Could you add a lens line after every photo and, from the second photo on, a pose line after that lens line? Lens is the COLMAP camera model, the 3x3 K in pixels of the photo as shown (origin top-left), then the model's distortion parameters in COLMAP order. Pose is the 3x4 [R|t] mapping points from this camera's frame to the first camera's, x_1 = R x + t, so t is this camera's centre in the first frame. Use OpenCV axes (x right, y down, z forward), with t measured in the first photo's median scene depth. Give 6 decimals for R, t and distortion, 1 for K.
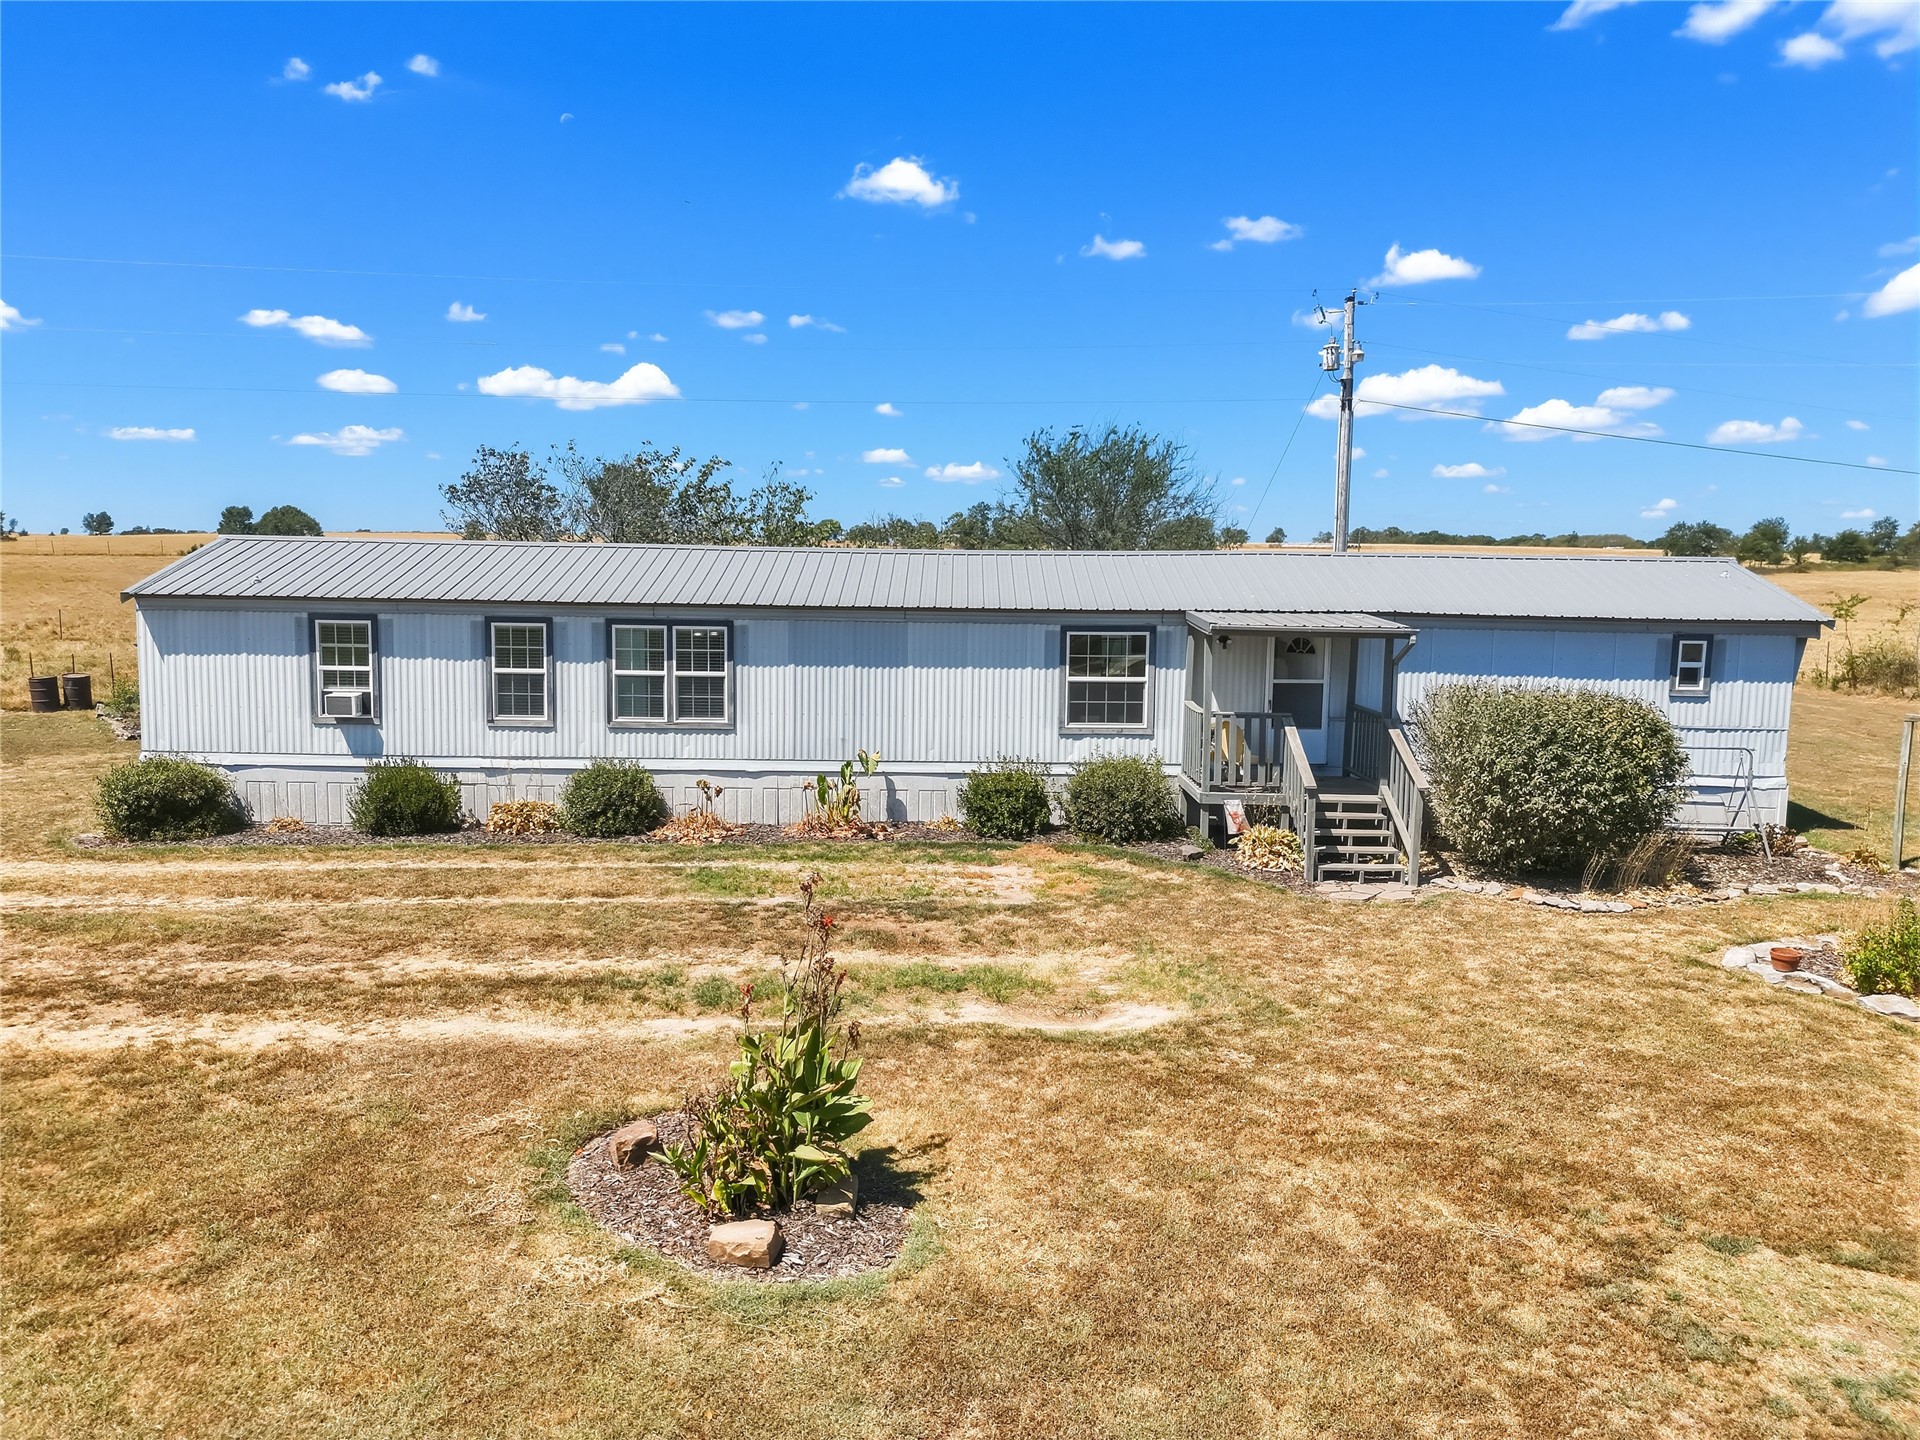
lens RADIAL K [[1334.7, 0, 960.0], [0, 1334.7, 720.0], [0, 0, 1]] dist [0.098560, -0.134704]
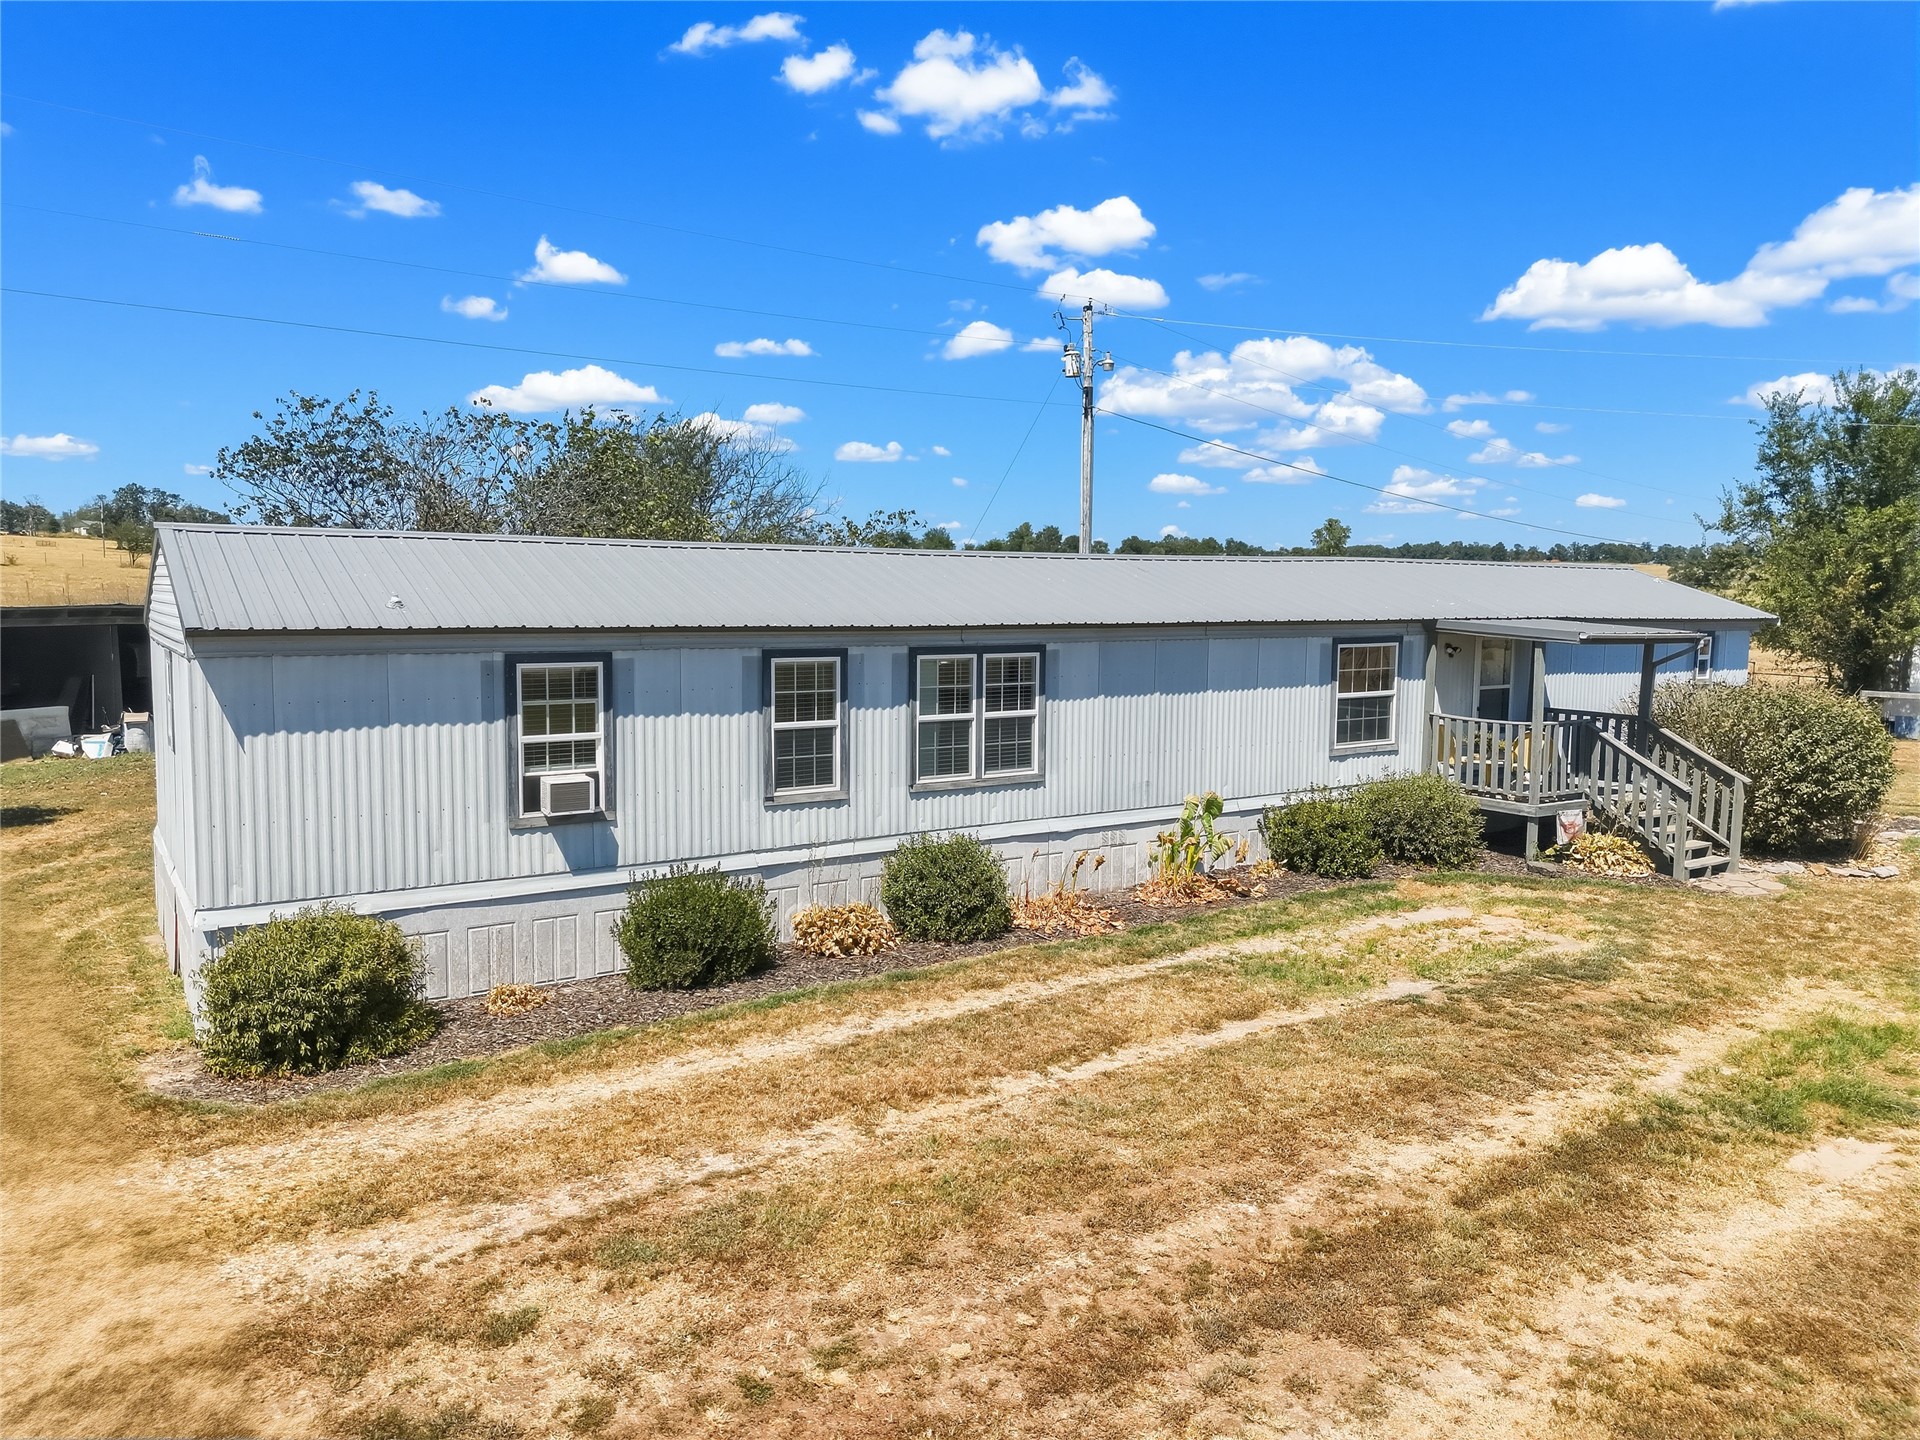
lens RADIAL K [[1334.7, 0, 960.0], [0, 1334.7, 720.0], [0, 0, 1]] dist [0.098560, -0.134704]
pose [[0.836433, -0.060281, 0.544745, -0.642590], [0.059370, 0.998050, 0.019284, -0.047652], [-0.544845, 0.016212, 0.838380, 0.364249]]
